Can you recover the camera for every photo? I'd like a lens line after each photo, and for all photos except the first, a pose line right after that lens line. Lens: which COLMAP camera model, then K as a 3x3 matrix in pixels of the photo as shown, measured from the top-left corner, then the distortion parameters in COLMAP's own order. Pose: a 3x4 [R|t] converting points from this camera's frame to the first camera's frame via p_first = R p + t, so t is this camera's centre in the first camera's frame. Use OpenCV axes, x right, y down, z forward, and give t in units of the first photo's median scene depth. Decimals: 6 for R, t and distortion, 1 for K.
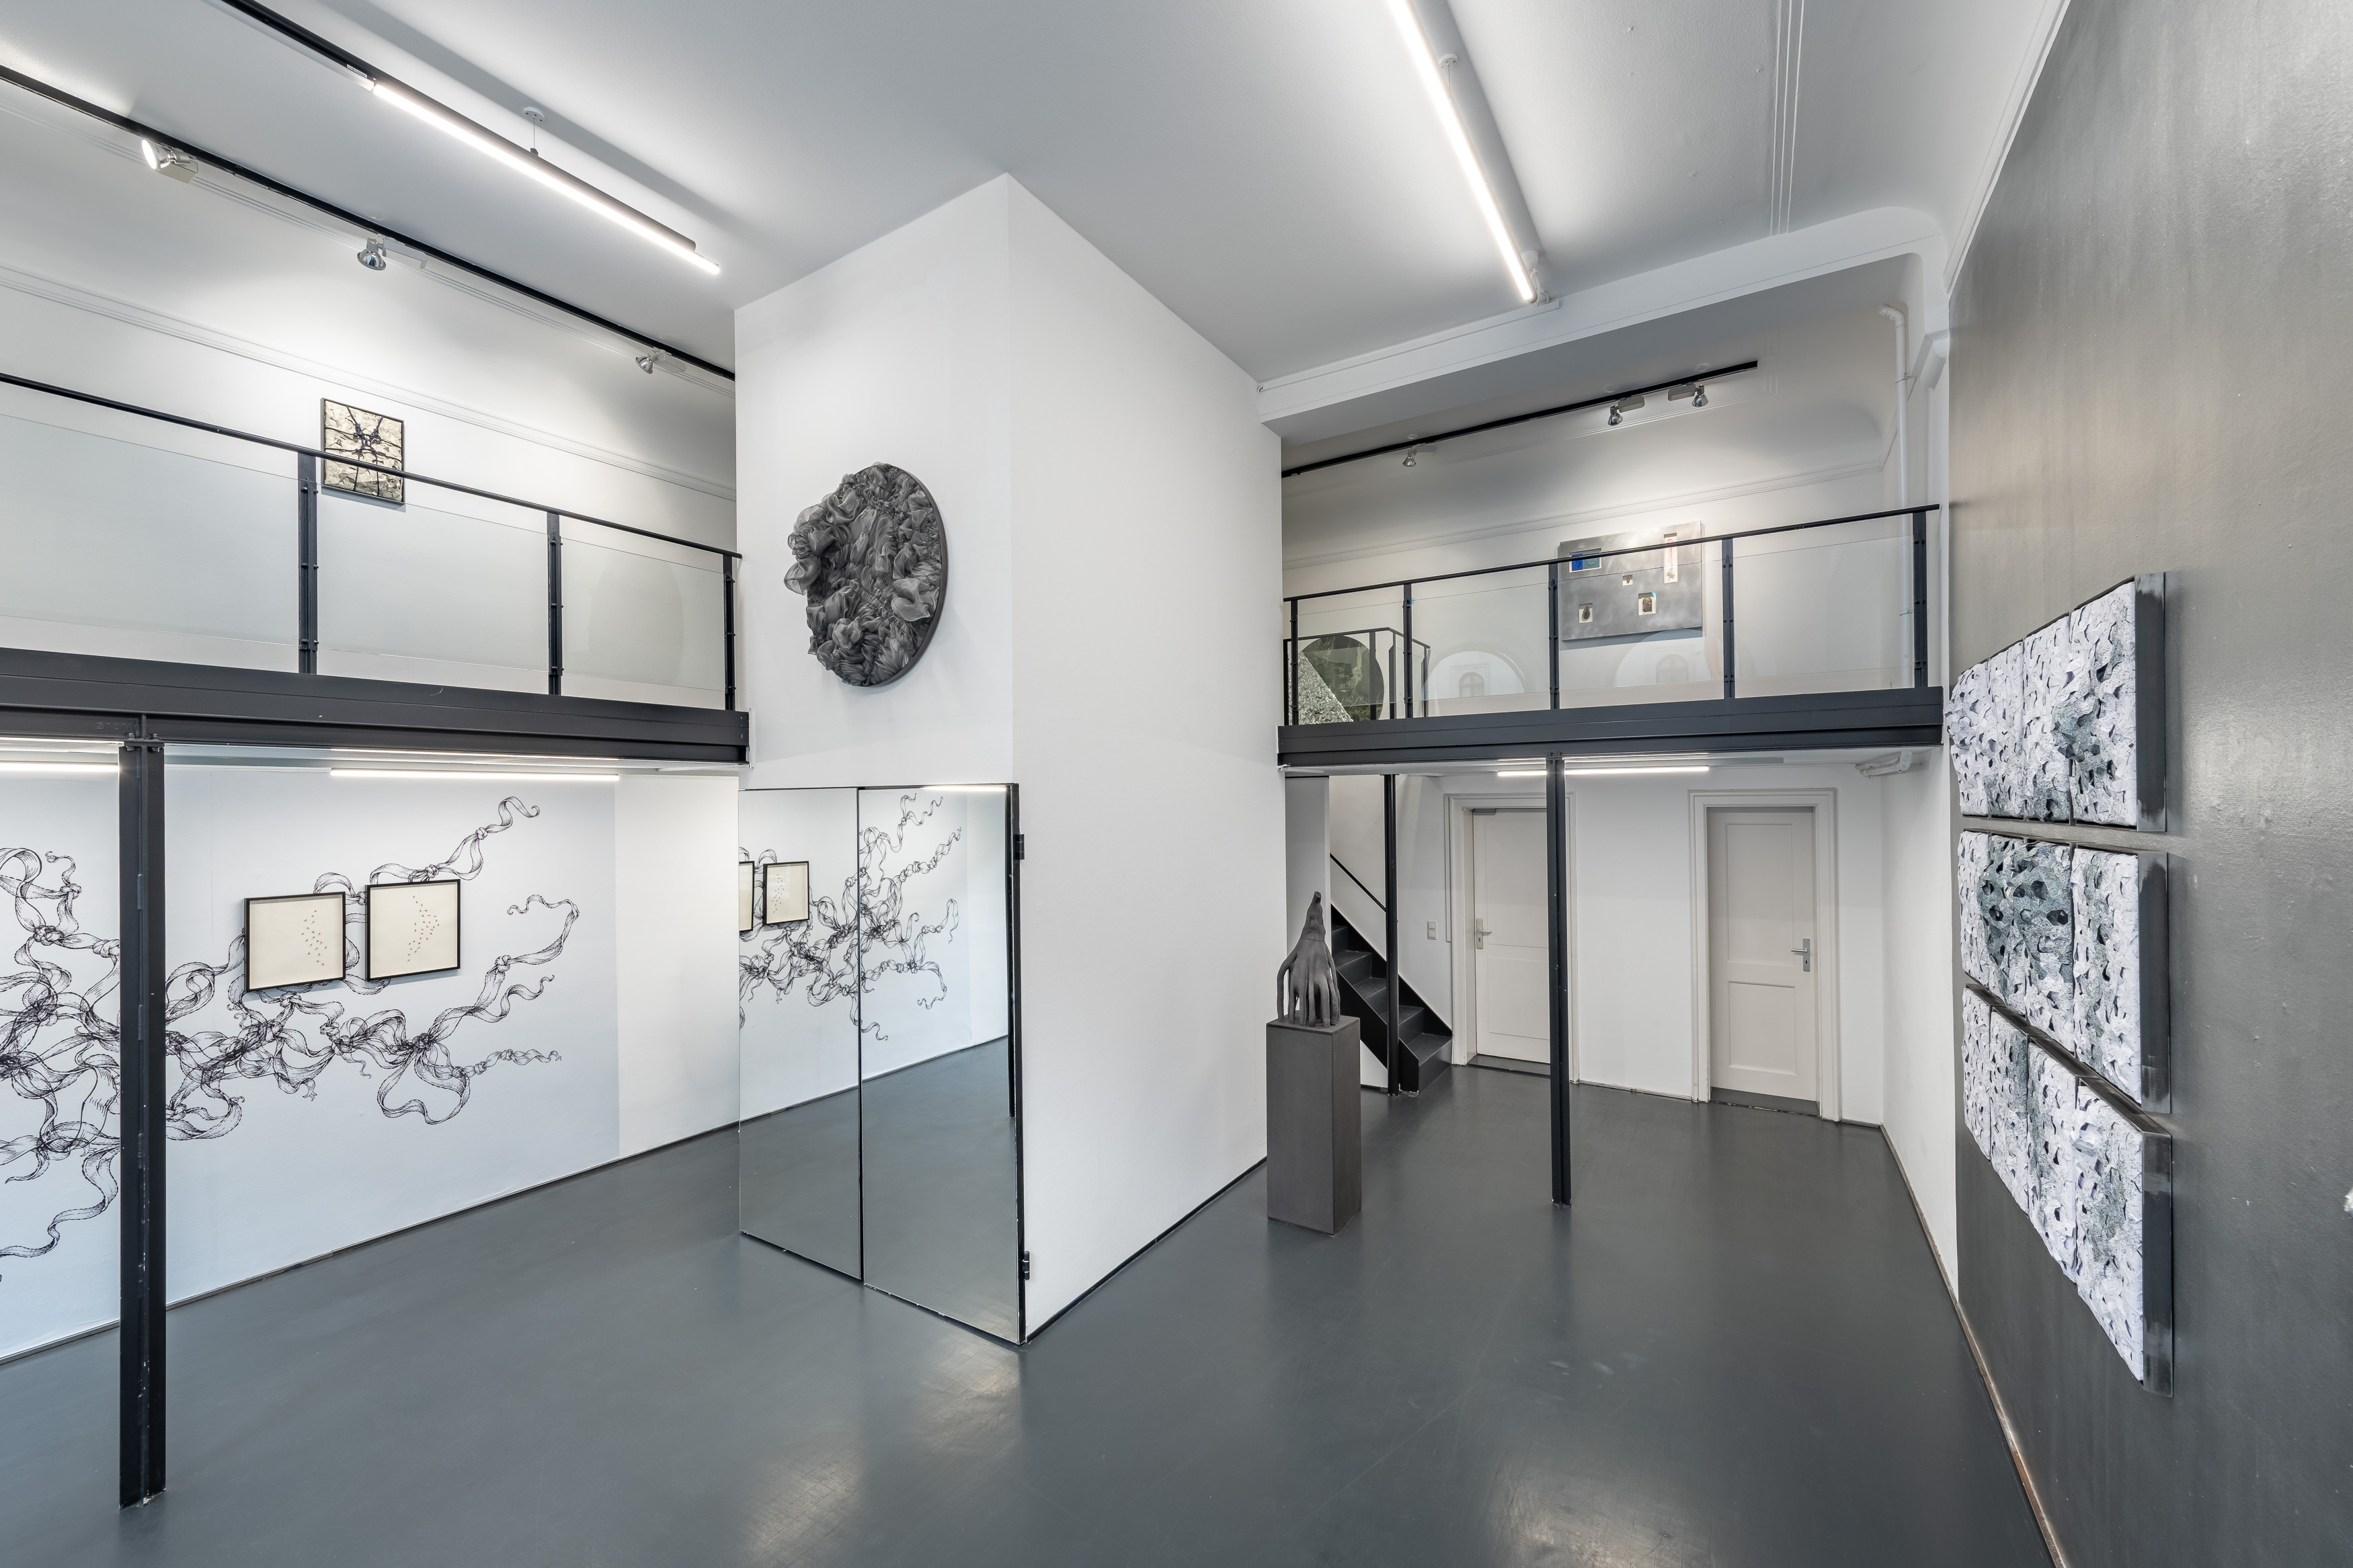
lens RADIAL K [[971.1, 0, 1164.0], [0, 971.1, 794.1], [0, 0, 1]] dist [0.003263, 0.000780]
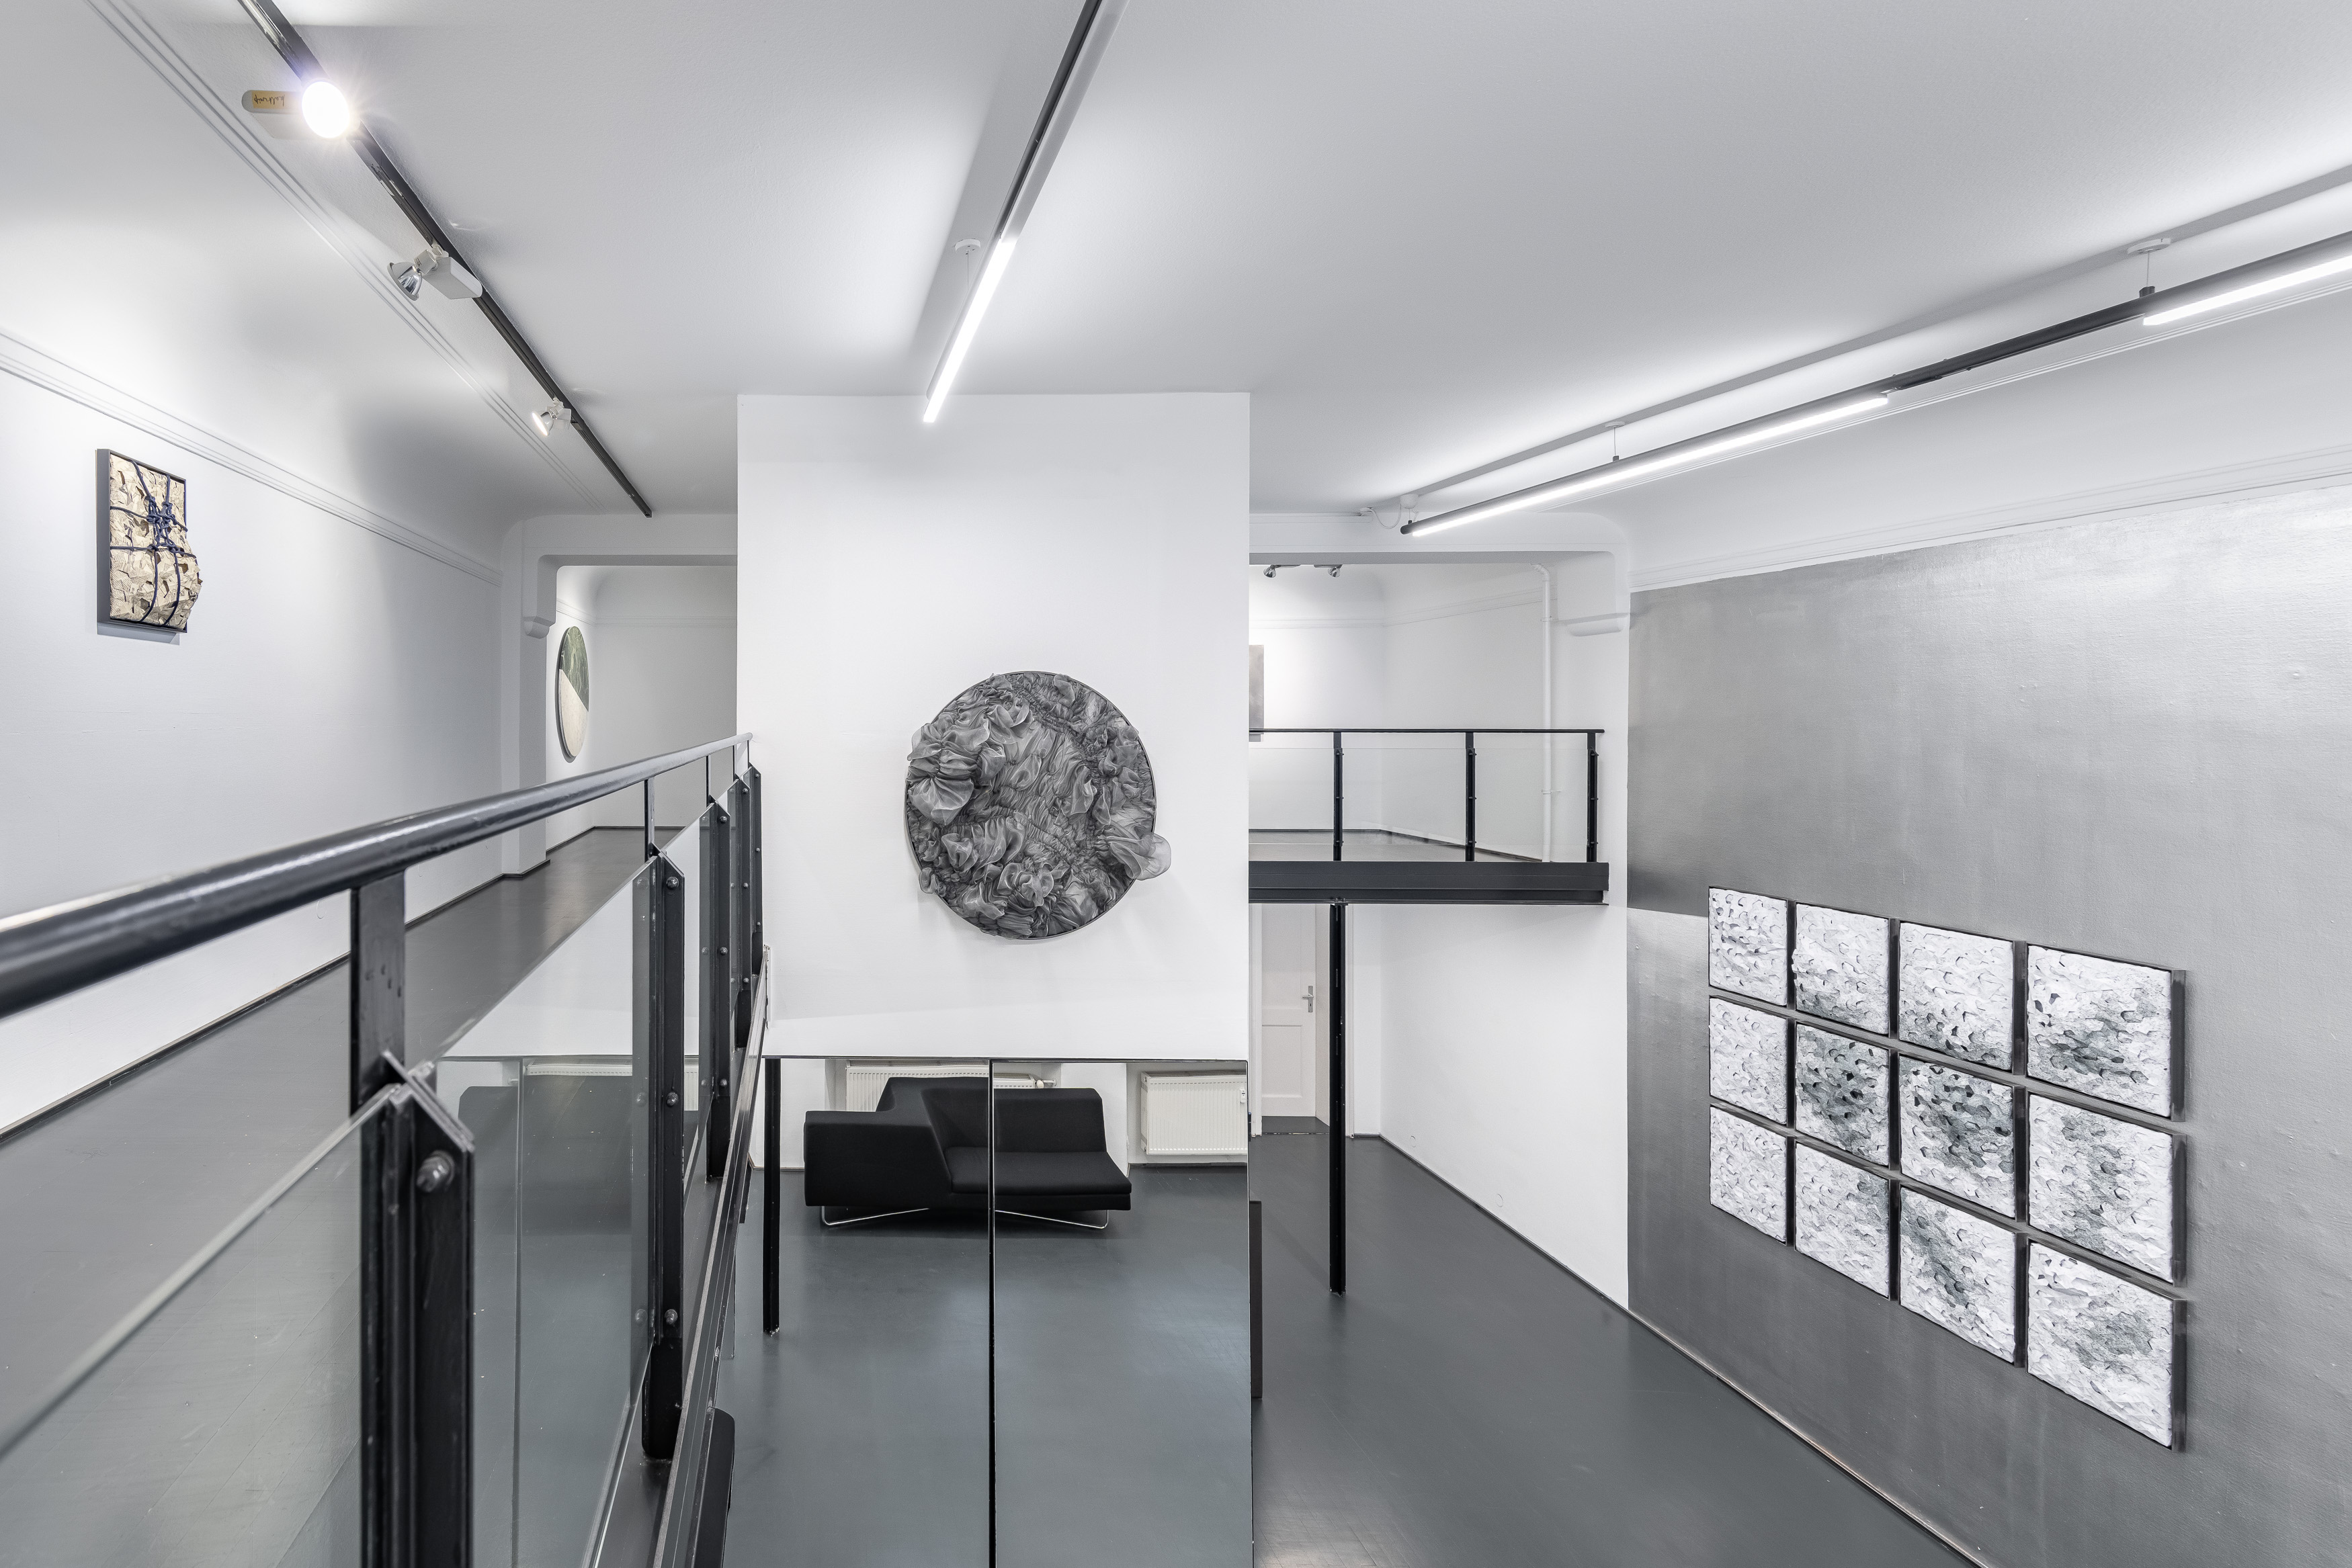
lens RADIAL K [[970.6, 0, 1122.4], [0, 970.6, 817.0], [0, 0, 1]] dist [0.003263, 0.000780]
pose [[0.844702, 0.012249, 0.535096, -0.796688], [-0.016021, 0.999869, 0.002402, -0.255921], [-0.534996, -0.010602, 0.844788, 0.304834]]
